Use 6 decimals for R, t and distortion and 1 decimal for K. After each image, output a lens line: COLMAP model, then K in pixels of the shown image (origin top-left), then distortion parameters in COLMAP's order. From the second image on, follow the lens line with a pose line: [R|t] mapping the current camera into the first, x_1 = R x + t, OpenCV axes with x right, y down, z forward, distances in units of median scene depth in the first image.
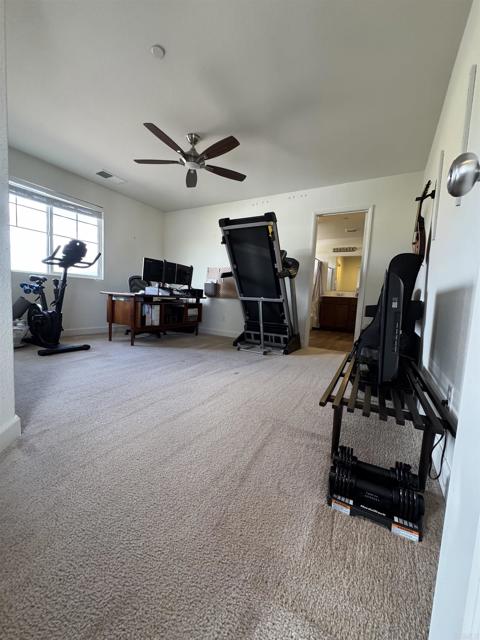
lens RADIAL K [[254.7, 0, 240.0], [0, 254.7, 320.0], [0, 0, 1]] dist [-0.001475, -0.000158]
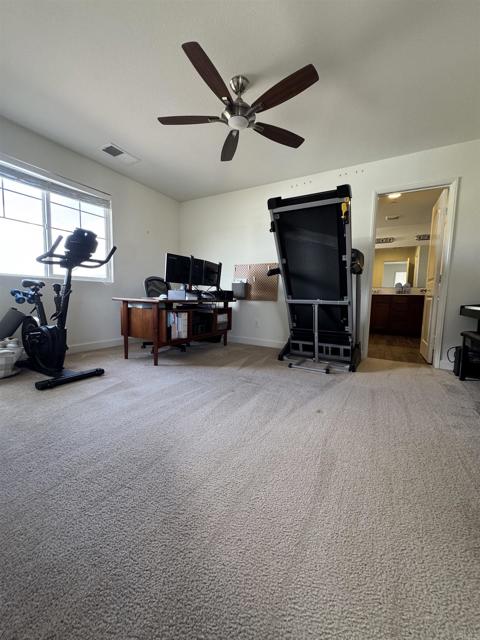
lens RADIAL K [[254.7, 0, 240.0], [0, 254.7, 320.0], [0, 0, 1]] dist [-0.001475, -0.000158]
pose [[0.999593, -0.028310, -0.003434, -0.155285], [0.028327, 0.999586, 0.005134, -0.035909], [0.003287, -0.005229, 0.999981, 0.212178]]
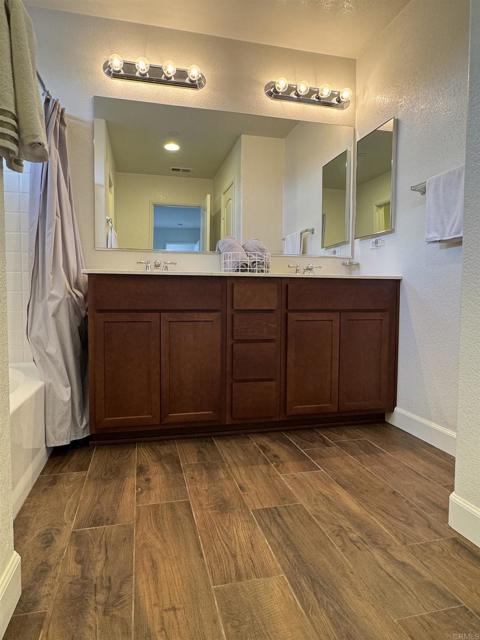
lens RADIAL K [[394.2, 0, 240.0], [0, 394.2, 320.0], [0, 0, 1]] dist [-0.000092, -0.000029]
pose [[0.732451, -0.080828, 0.676005, 0.230681], [0.089033, 0.995772, 0.022595, -0.064344], [-0.674973, 0.043637, 0.736551, 0.802842]]
